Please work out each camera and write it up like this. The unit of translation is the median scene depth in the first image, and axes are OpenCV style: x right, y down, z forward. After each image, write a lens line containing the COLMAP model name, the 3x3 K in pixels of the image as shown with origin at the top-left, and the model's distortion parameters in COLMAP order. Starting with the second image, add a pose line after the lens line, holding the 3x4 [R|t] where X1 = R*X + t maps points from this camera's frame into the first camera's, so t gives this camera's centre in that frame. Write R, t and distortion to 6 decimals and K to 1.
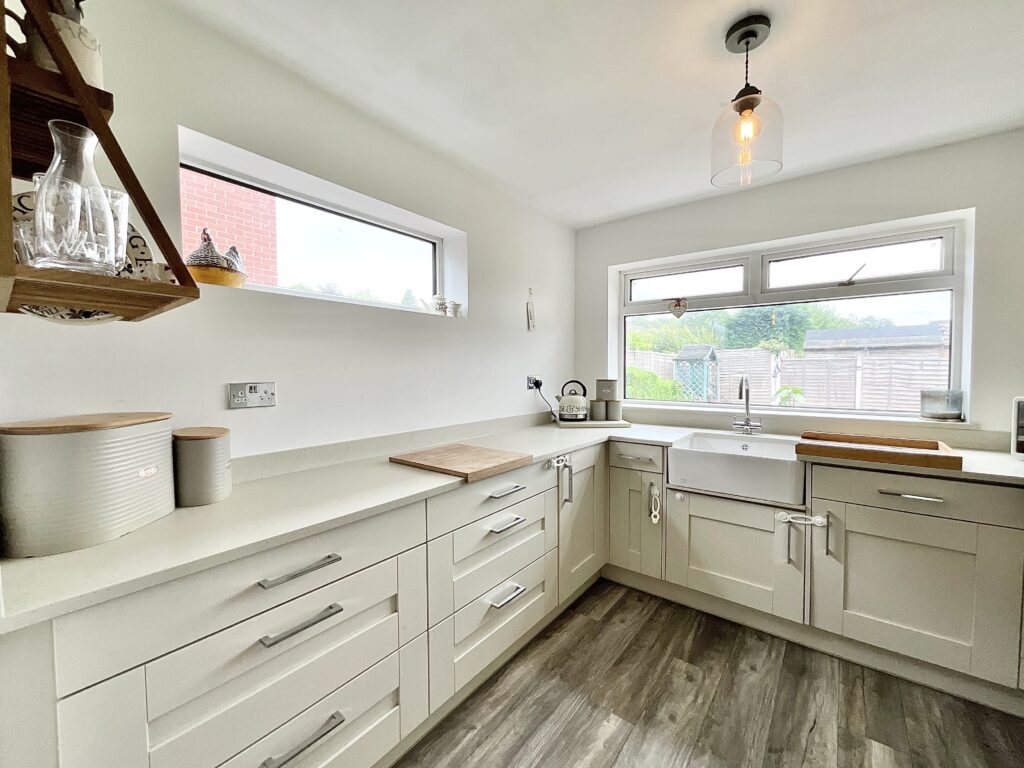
lens RADIAL K [[417.0, 0, 512.0], [0, 417.0, 384.0], [0, 0, 1]] dist [-0.000023, -0.000018]
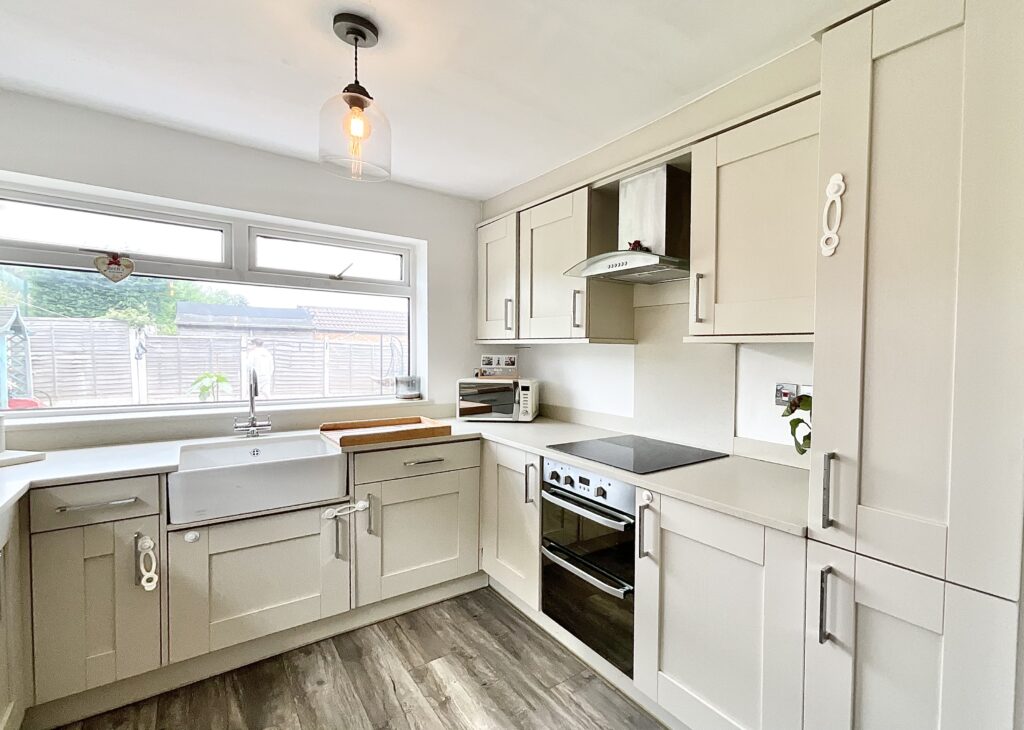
lens RADIAL K [[480.5, 0, 584.9], [0, 480.5, 363.0], [0, 0, 1]] dist [-0.037768, 0.019321]
pose [[0.213943, -0.019277, 0.976656, -0.281703], [0.021934, 0.999648, 0.014926, -0.035395], [-0.976600, 0.018229, 0.214291, 0.158800]]
